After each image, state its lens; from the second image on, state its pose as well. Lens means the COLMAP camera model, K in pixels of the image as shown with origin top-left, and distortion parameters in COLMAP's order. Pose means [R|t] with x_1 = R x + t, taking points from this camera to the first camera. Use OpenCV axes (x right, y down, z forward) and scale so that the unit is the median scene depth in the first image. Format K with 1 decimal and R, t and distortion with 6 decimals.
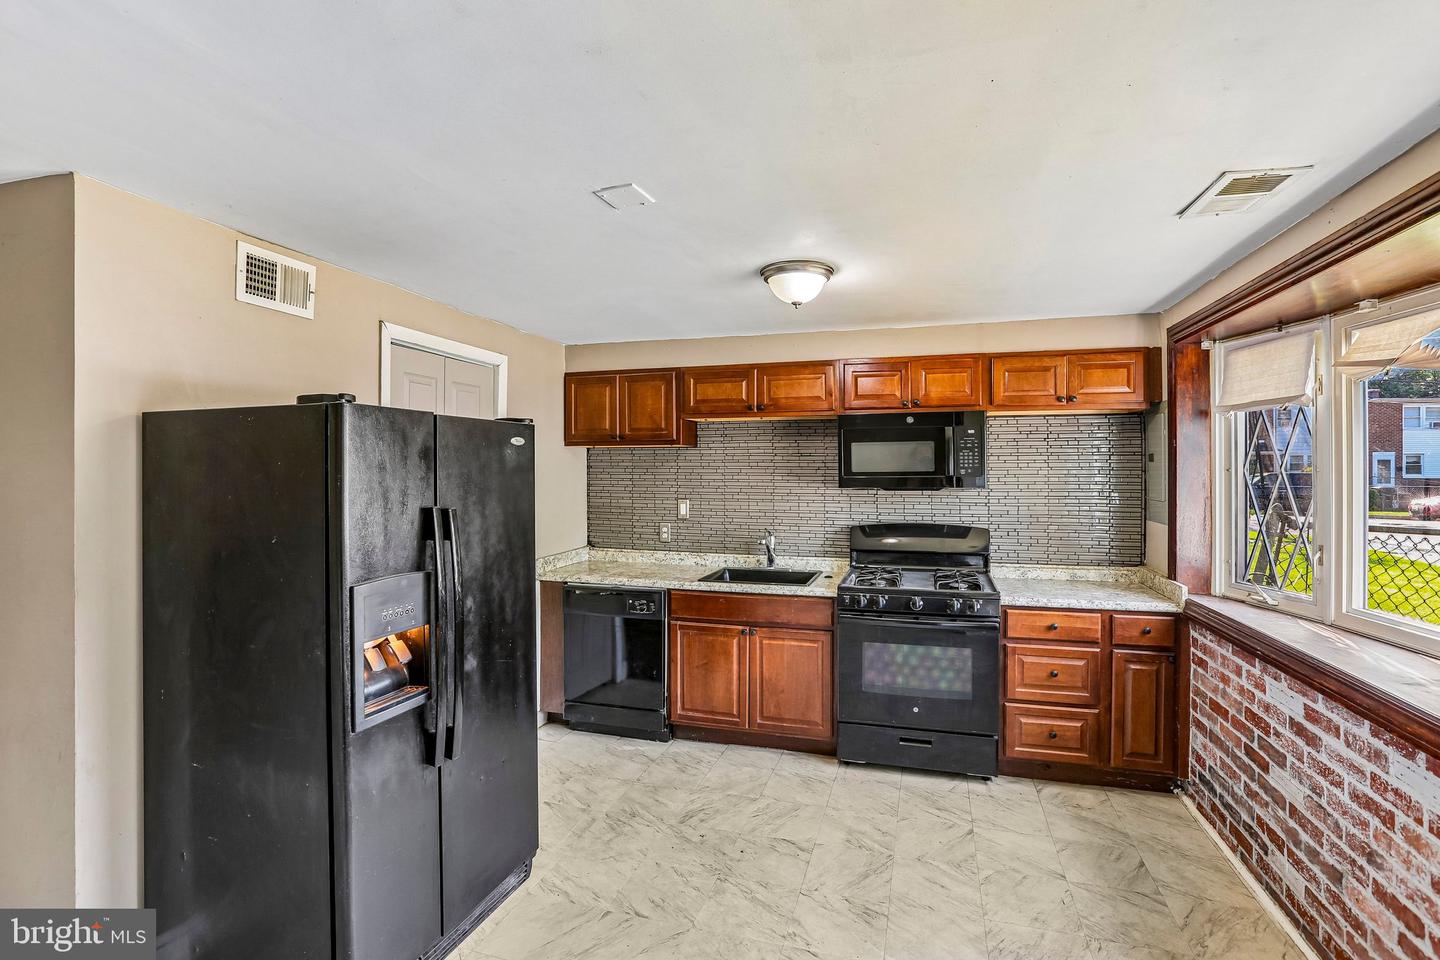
lens RADIAL K [[677.6, 0, 720.1], [0, 677.6, 475.8], [0, 0, 1]] dist [-0.061649, 0.030368]
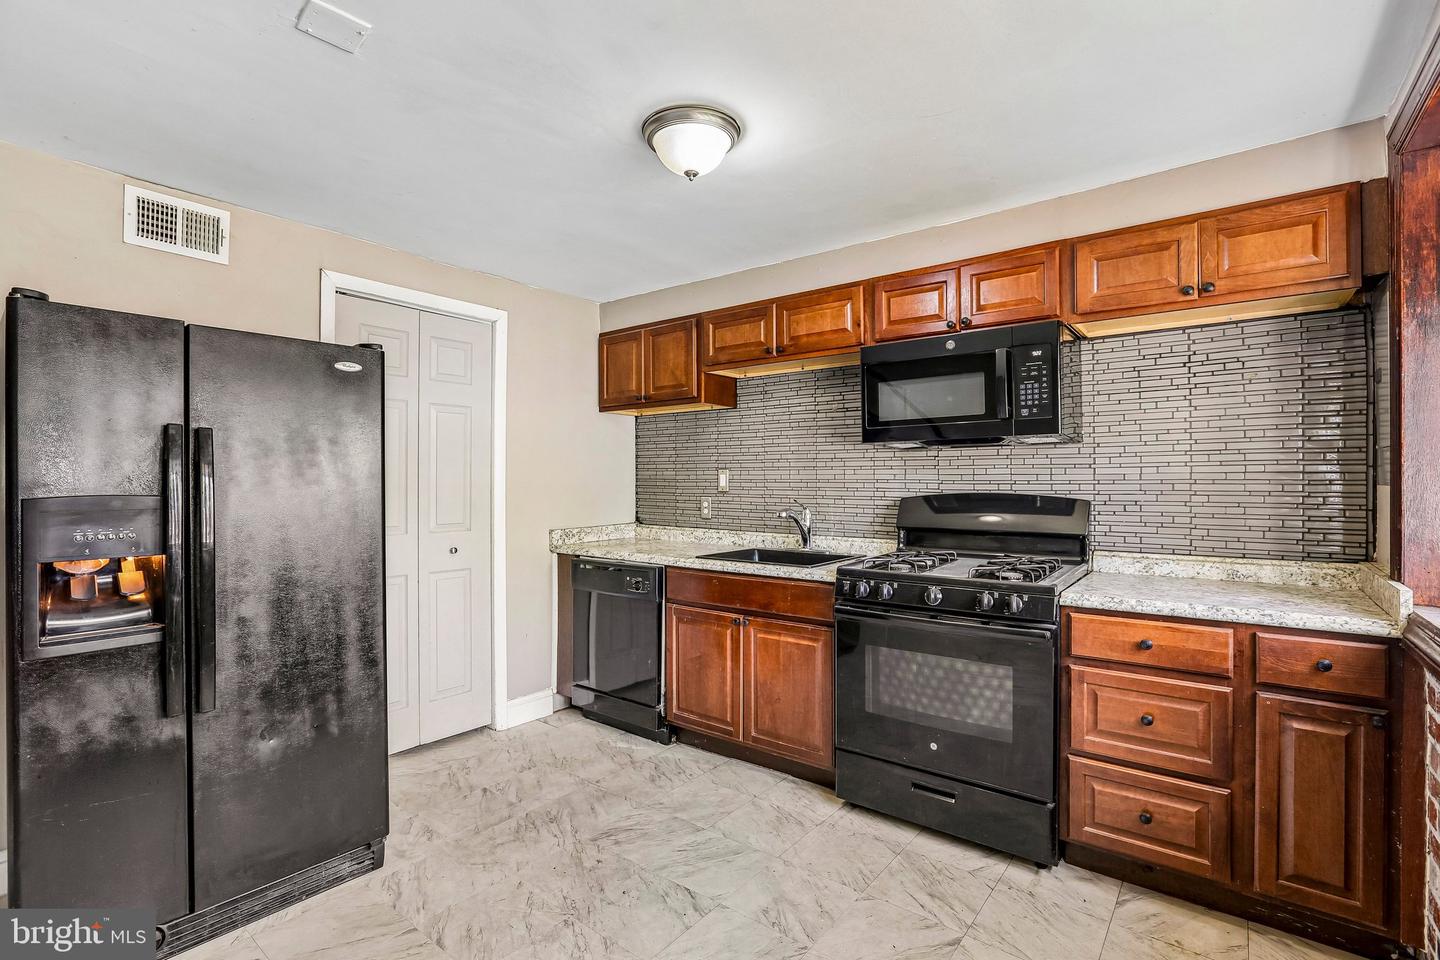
lens RADIAL K [[674.2, 0, 704.3], [0, 674.2, 481.8], [0, 0, 1]] dist [-0.044011, 0.019999]
pose [[0.930101, 0.000584, -0.367303, 0.308149], [-0.001906, 0.999993, -0.003236, 0.068753], [0.367299, 0.003710, 0.930096, 0.241160]]
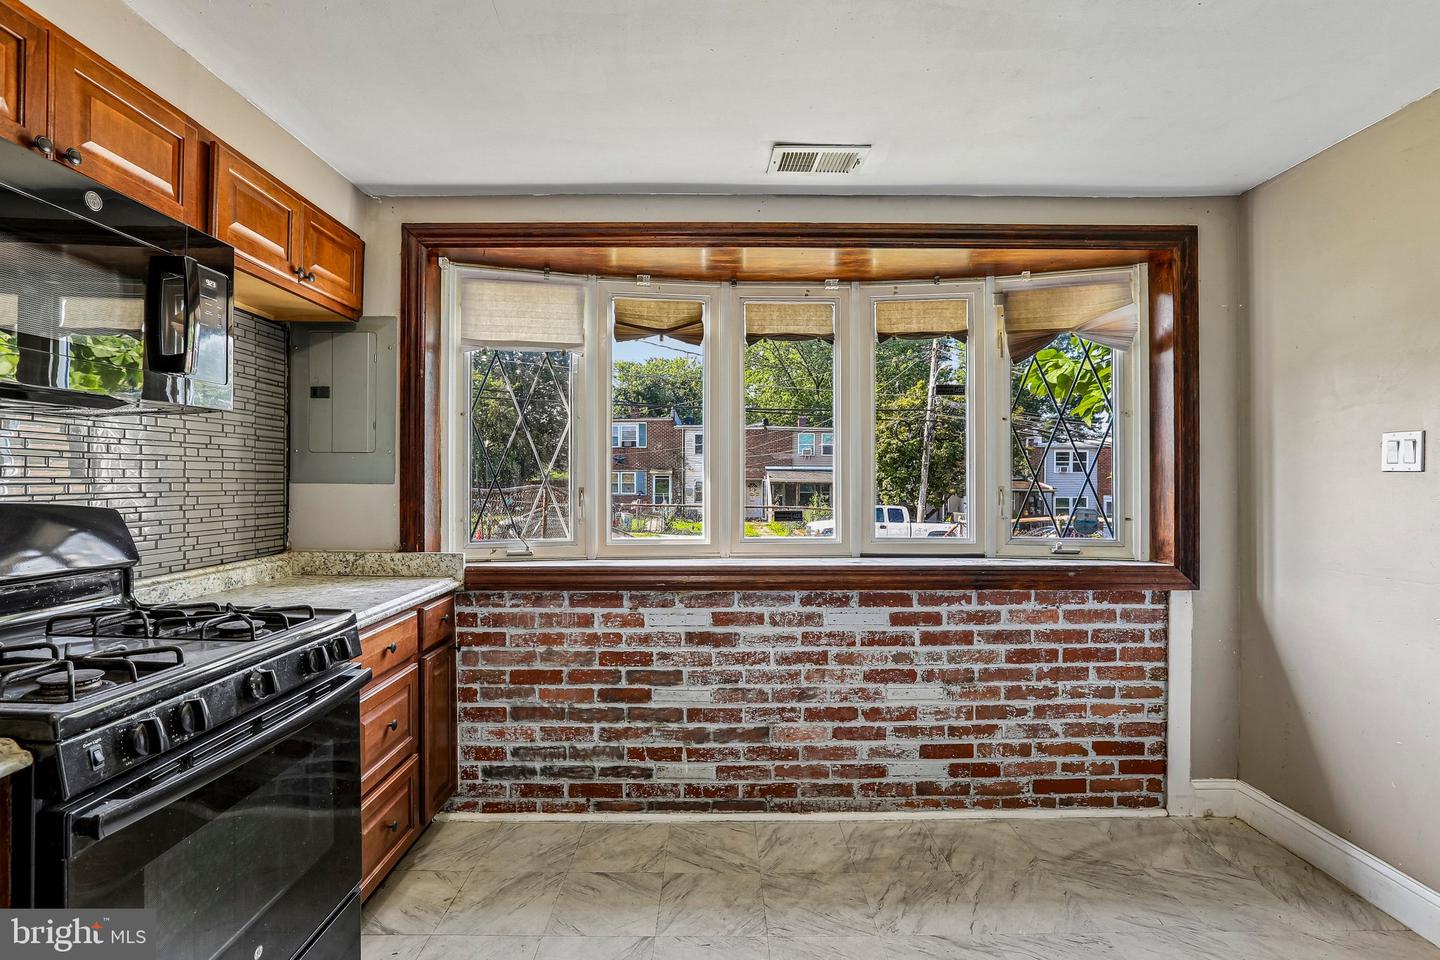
lens RADIAL K [[677.6, 0, 720.1], [0, 677.6, 475.8], [0, 0, 1]] dist [-0.061649, 0.030368]
pose [[-0.293349, 0.002839, 0.956001, -0.148228], [0.006924, 0.999976, -0.000845, 0.064503], [-0.955980, 0.006372, -0.293361, 0.796529]]
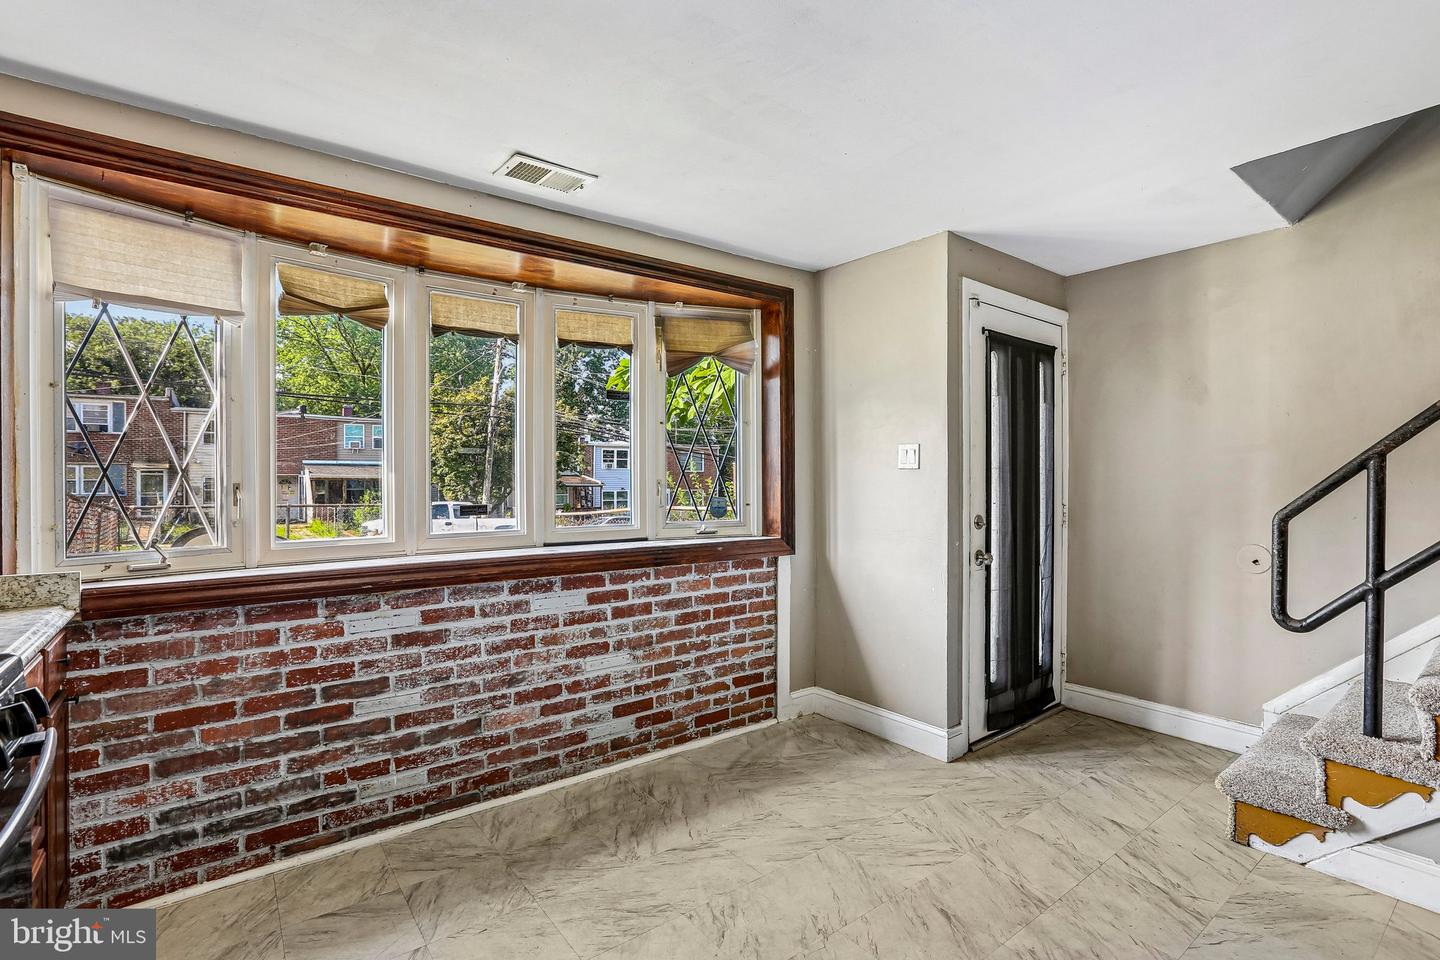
lens RADIAL K [[677.6, 0, 720.1], [0, 677.6, 475.8], [0, 0, 1]] dist [-0.061649, 0.030368]
pose [[-0.816648, -0.002185, 0.577132, -0.106331], [0.003363, 0.999958, 0.008544, 0.064942], [-0.577127, 0.008918, -0.816606, 0.975230]]
